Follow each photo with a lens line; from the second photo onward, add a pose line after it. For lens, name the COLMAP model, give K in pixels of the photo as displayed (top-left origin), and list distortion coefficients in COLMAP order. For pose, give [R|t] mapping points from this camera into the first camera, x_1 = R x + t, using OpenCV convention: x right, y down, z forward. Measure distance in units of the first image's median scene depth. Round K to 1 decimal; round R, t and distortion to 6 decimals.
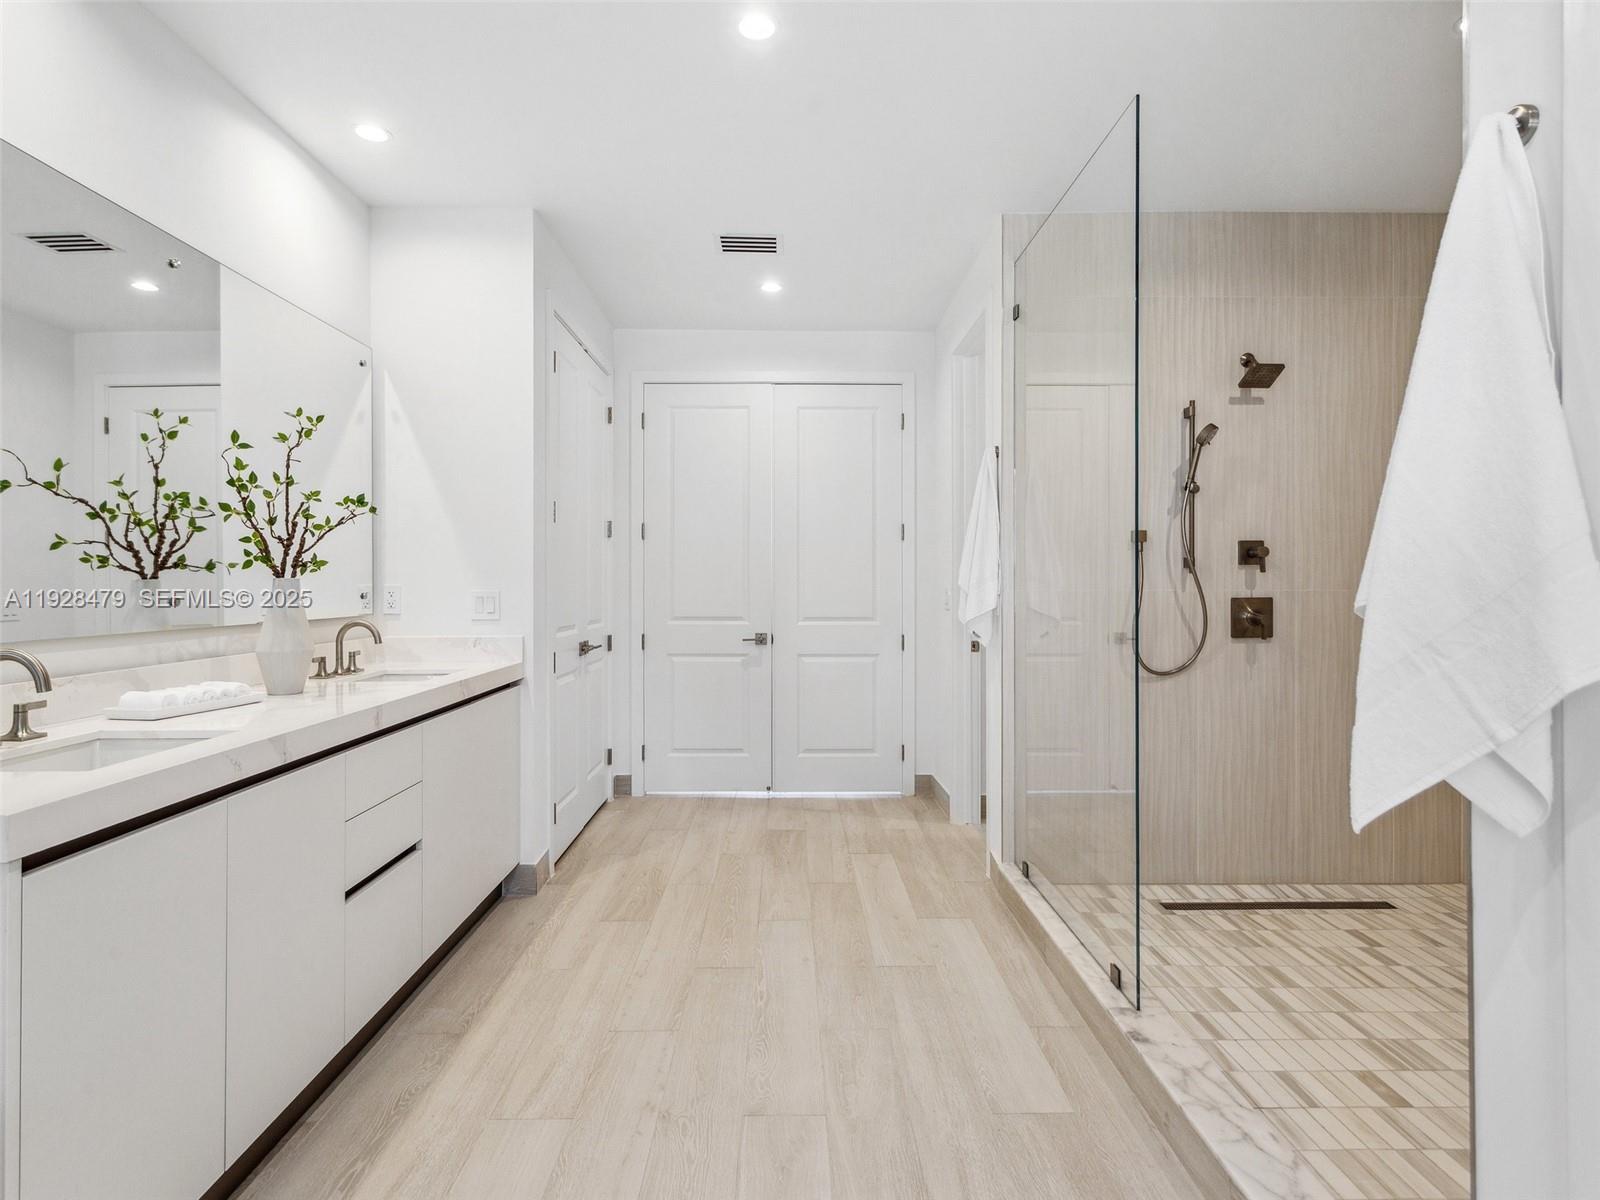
lens RADIAL K [[863.8, 0, 807.7], [0, 863.8, 577.6], [0, 0, 1]] dist [0.001025, 0.003821]
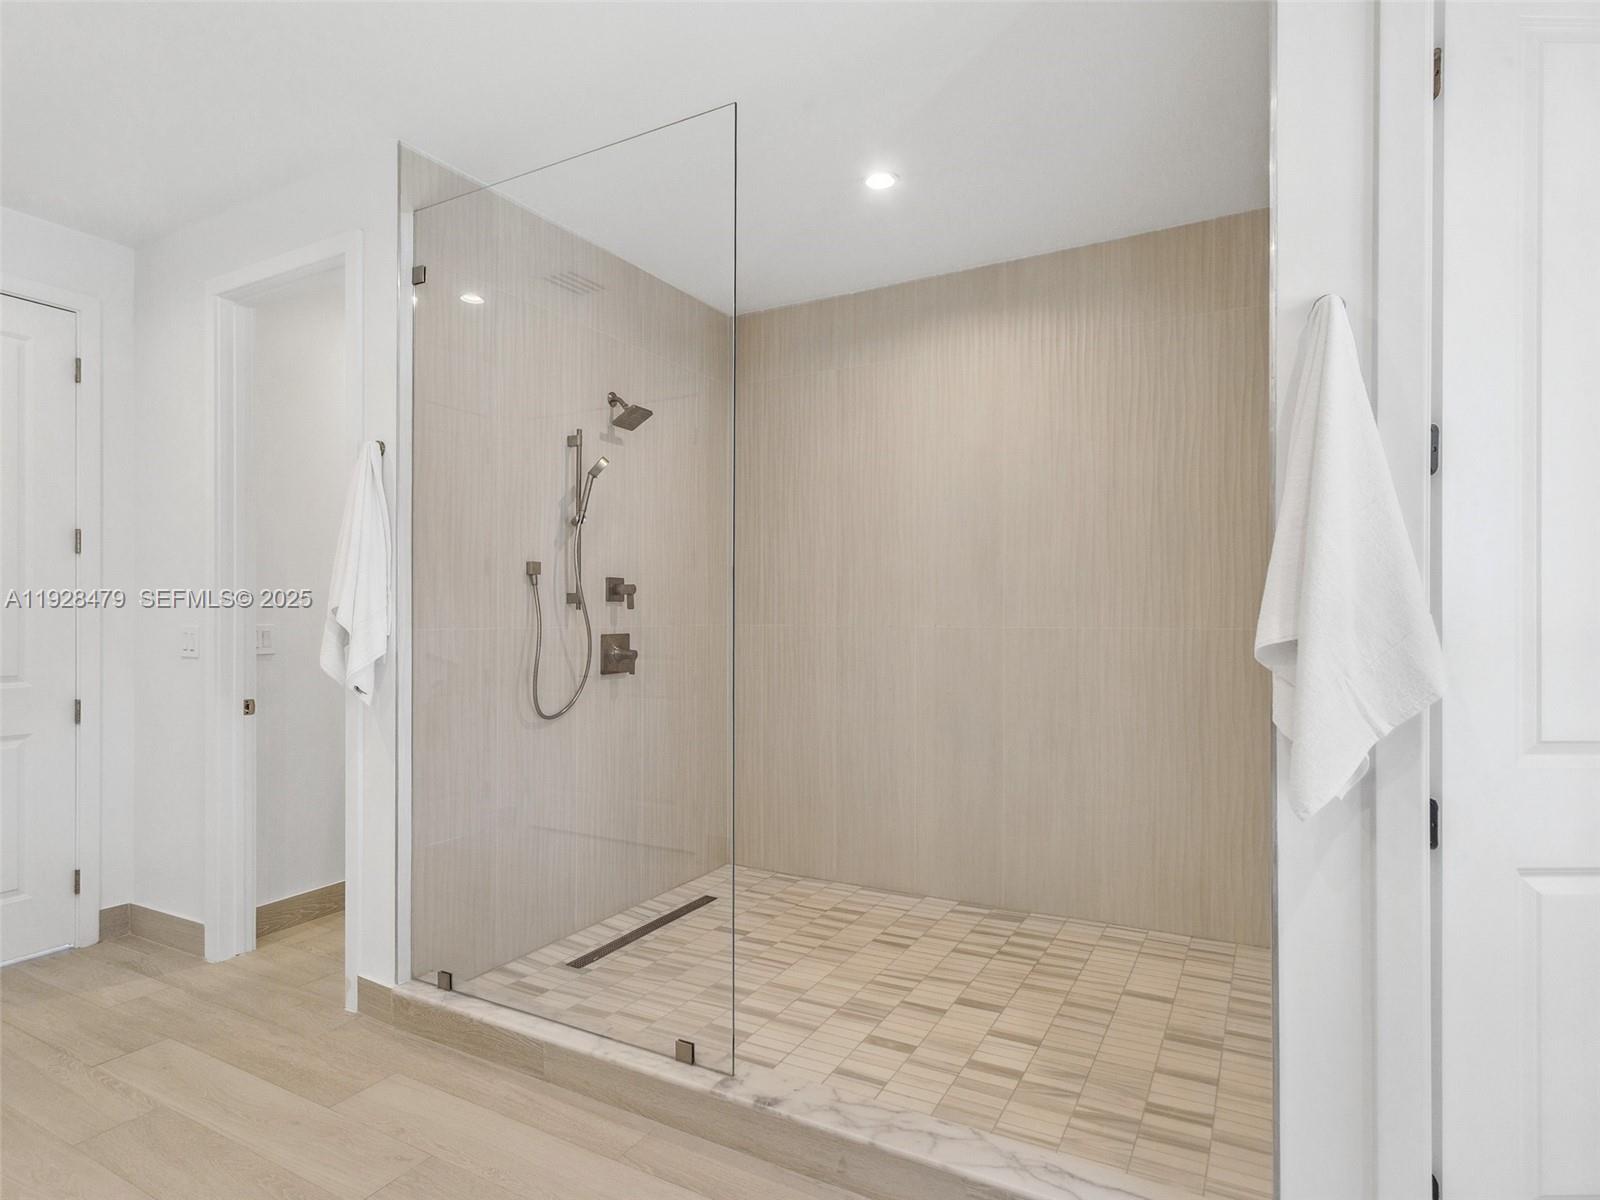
lens RADIAL K [[863.8, 0, 790.2], [0, 863.8, 618.3], [0, 0, 1]] dist [0.001025, 0.003821]
pose [[0.507075, -0.001451, 0.861901, -0.265694], [-0.005736, 0.999971, 0.005058, -0.001584], [-0.861883, -0.007509, 0.507052, 0.318034]]
